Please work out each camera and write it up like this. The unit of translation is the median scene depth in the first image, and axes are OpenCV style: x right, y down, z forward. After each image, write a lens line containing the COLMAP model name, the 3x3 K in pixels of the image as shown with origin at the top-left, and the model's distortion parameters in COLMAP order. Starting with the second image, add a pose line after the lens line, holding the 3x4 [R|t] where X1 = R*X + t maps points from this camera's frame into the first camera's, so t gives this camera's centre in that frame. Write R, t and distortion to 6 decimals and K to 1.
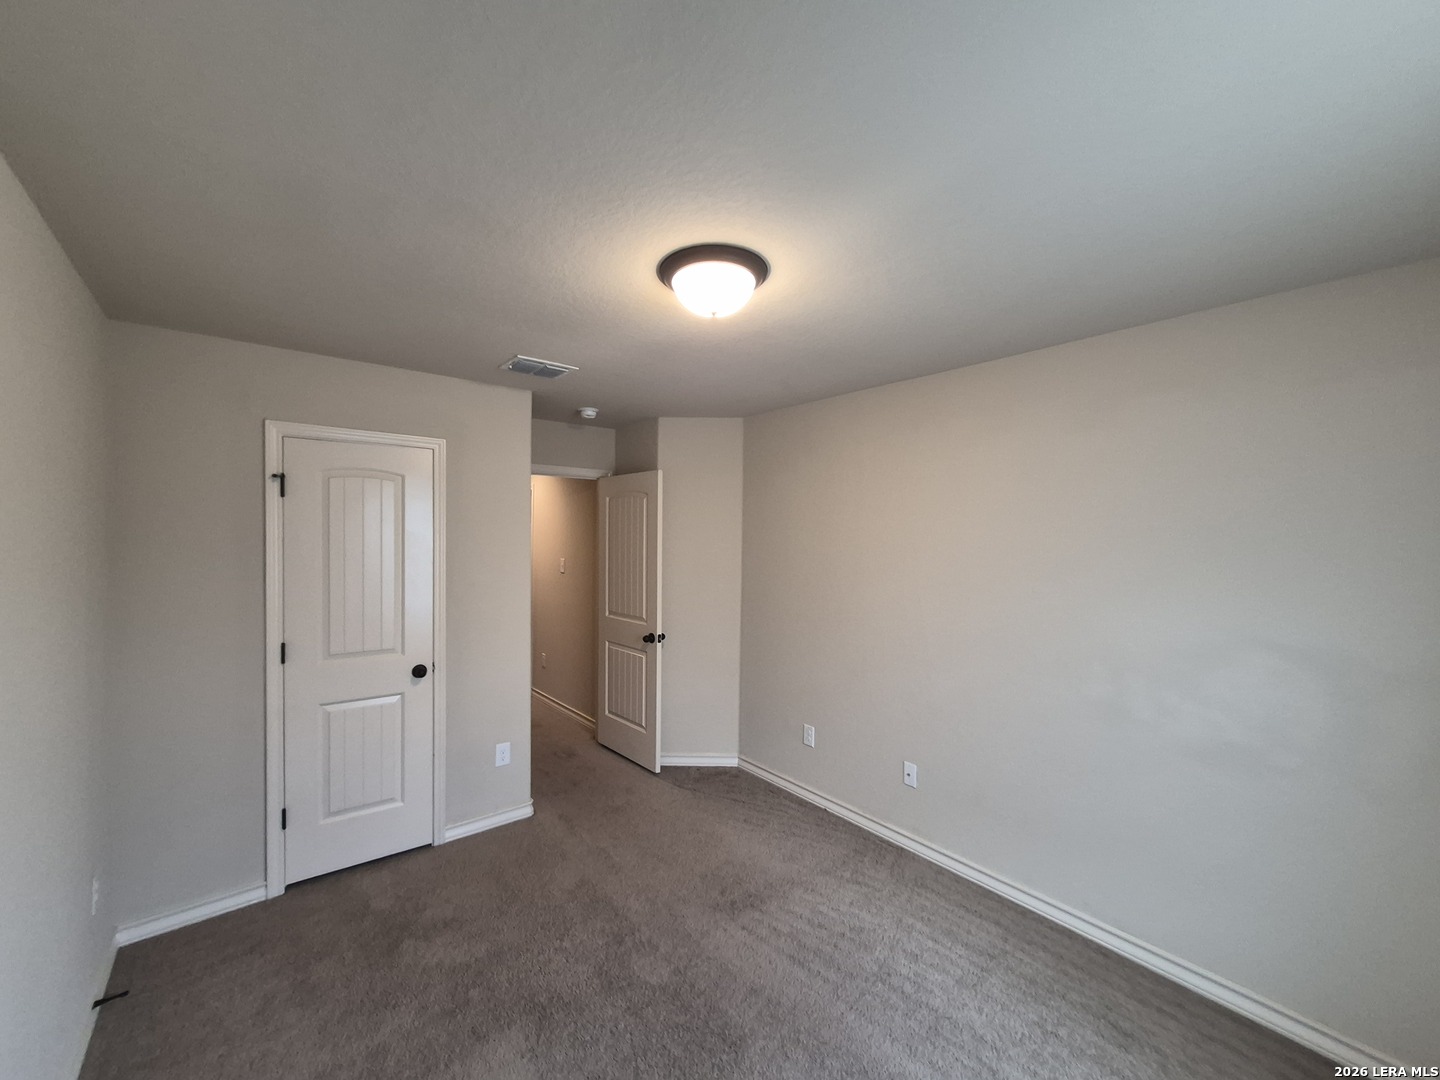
lens RADIAL K [[566.4, 0, 708.4], [0, 566.4, 542.8], [0, 0, 1]] dist [0.007420, -0.000507]
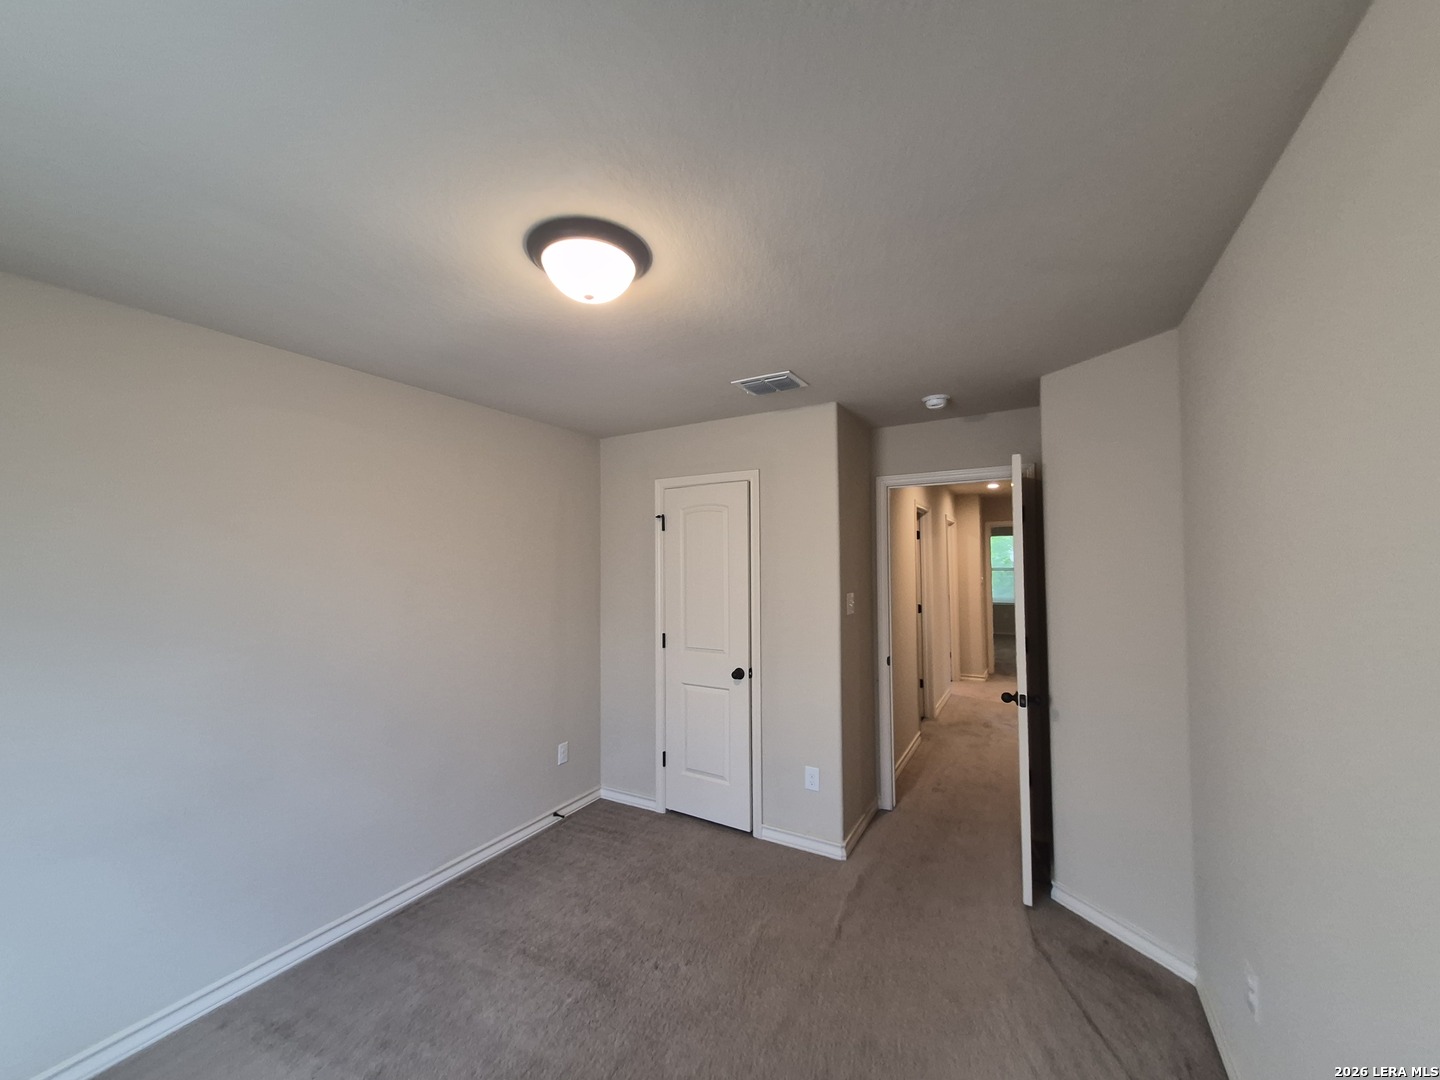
lens RADIAL K [[580.3, 0, 719.4], [0, 580.3, 550.8], [0, 0, 1]] dist [0.017801, 0.000038]
pose [[0.352805, -0.033255, -0.935106, 0.608885], [-0.002805, 0.999326, -0.036598, 0.020714], [0.935693, 0.015535, 0.352474, 0.562786]]
